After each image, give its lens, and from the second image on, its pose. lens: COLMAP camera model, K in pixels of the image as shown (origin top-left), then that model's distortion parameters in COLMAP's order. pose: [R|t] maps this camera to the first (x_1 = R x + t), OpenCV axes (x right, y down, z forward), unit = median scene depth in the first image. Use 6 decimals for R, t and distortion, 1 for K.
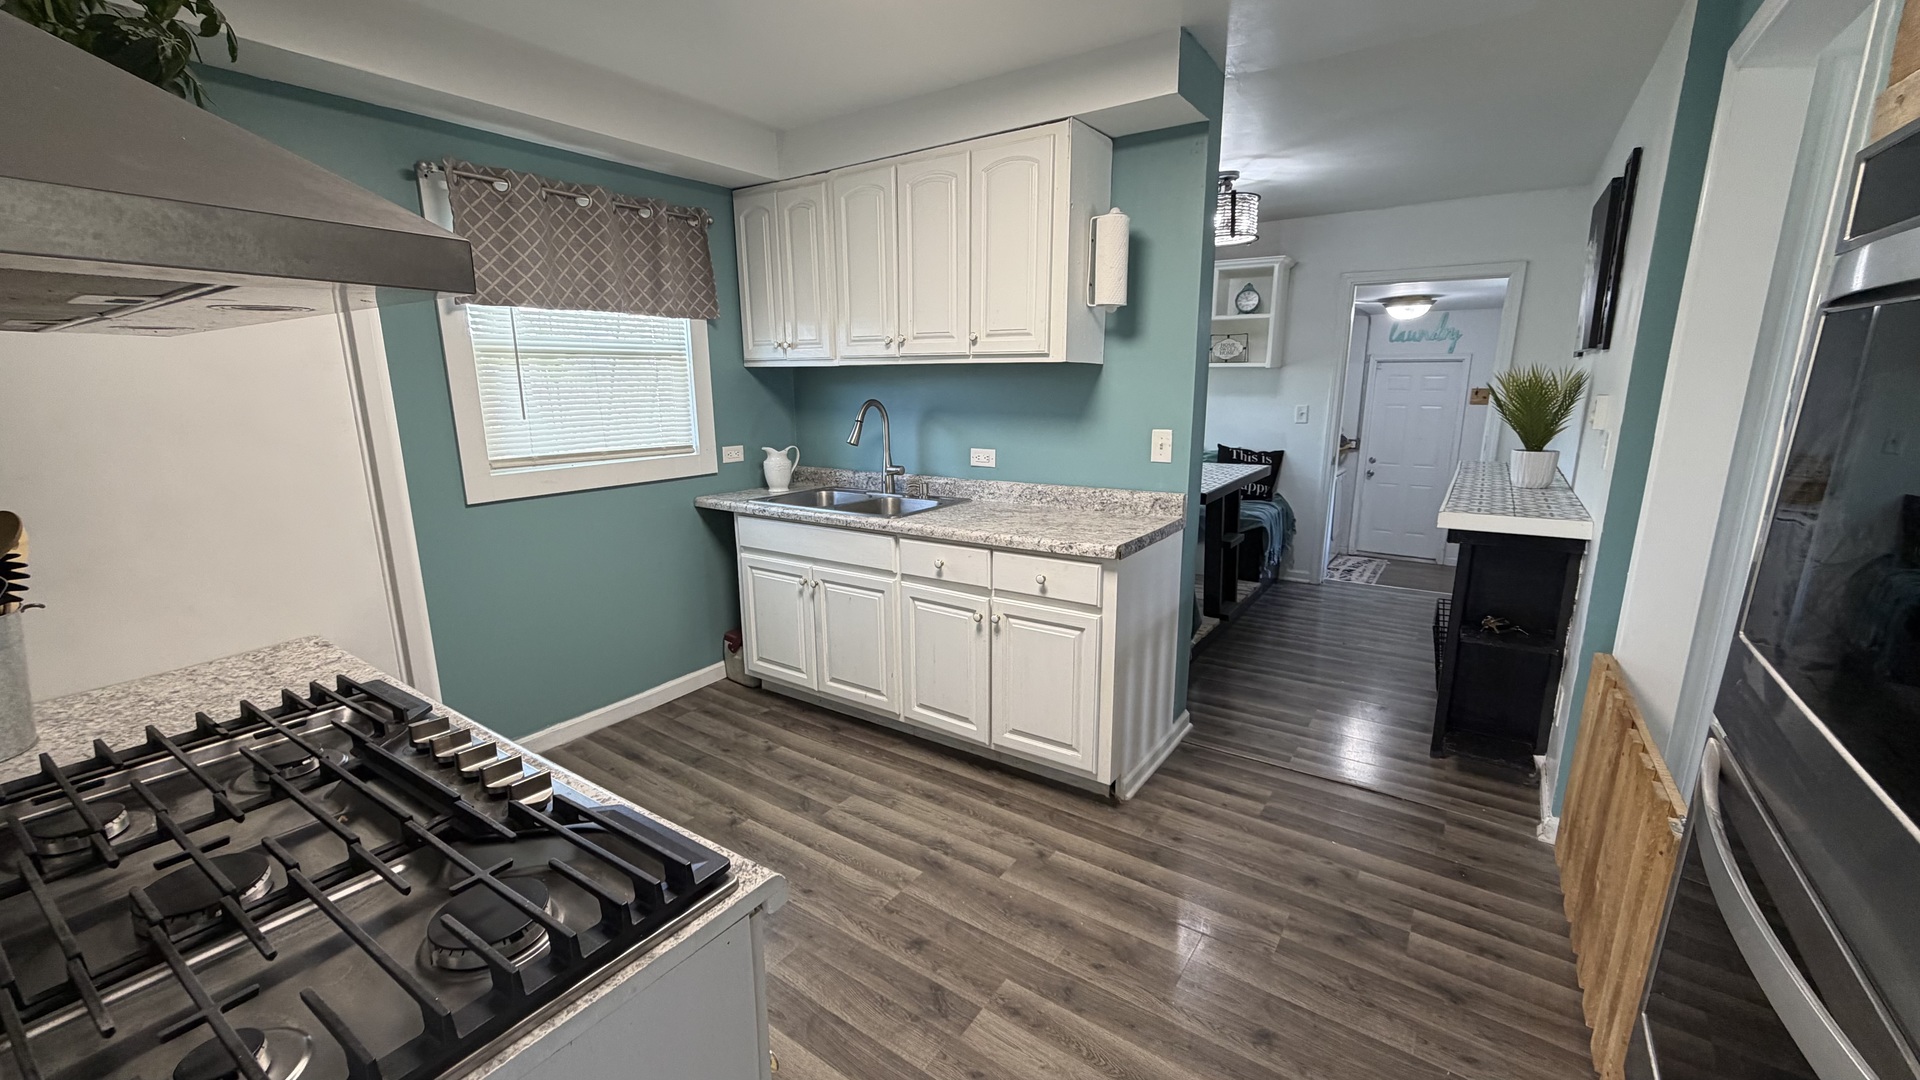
lens RADIAL K [[768.3, 0, 960.0], [0, 768.3, 540.0], [0, 0, 1]] dist [0.000915, 0.000130]
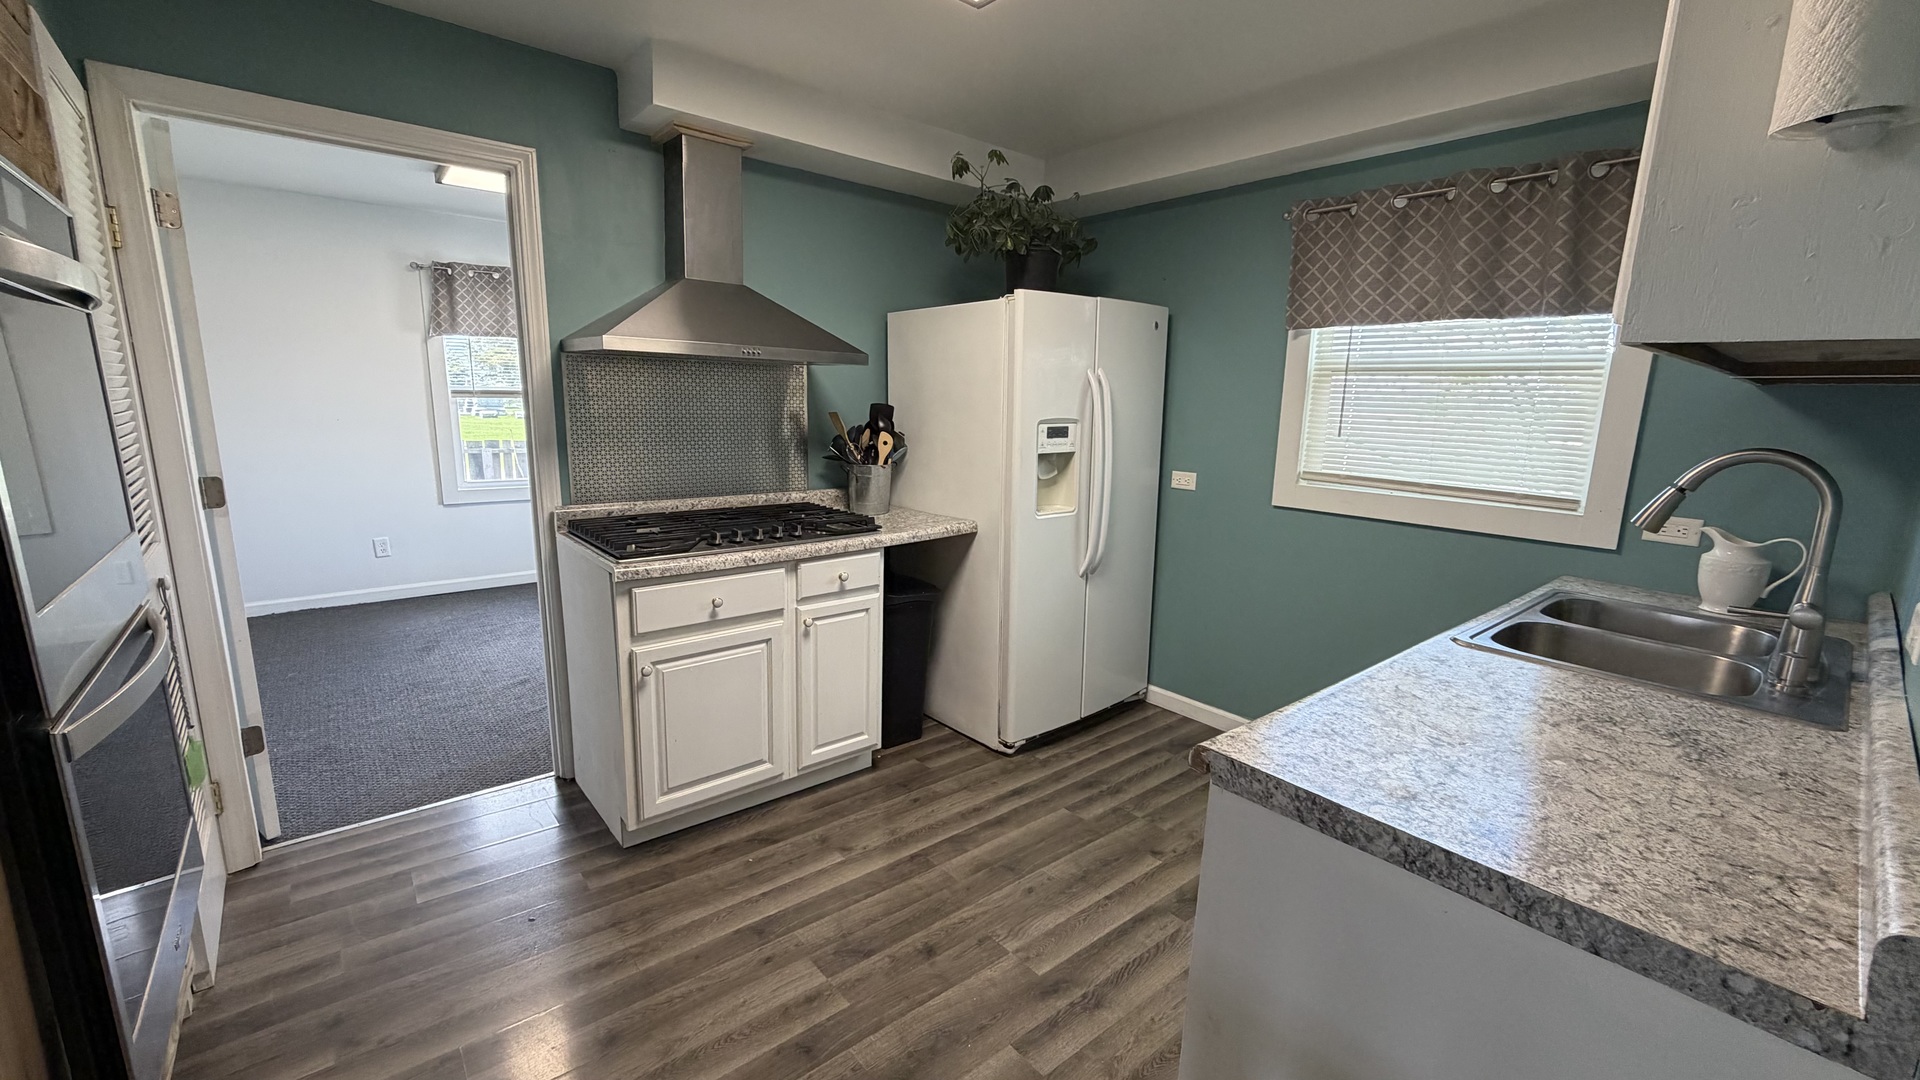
lens RADIAL K [[768.3, 0, 960.0], [0, 768.3, 540.0], [0, 0, 1]] dist [0.000915, 0.000130]
pose [[-0.268941, 0.184545, -0.945312, 0.638260], [-0.223267, 0.942793, 0.247573, -0.193033], [0.936922, 0.277640, -0.212353, 0.901372]]
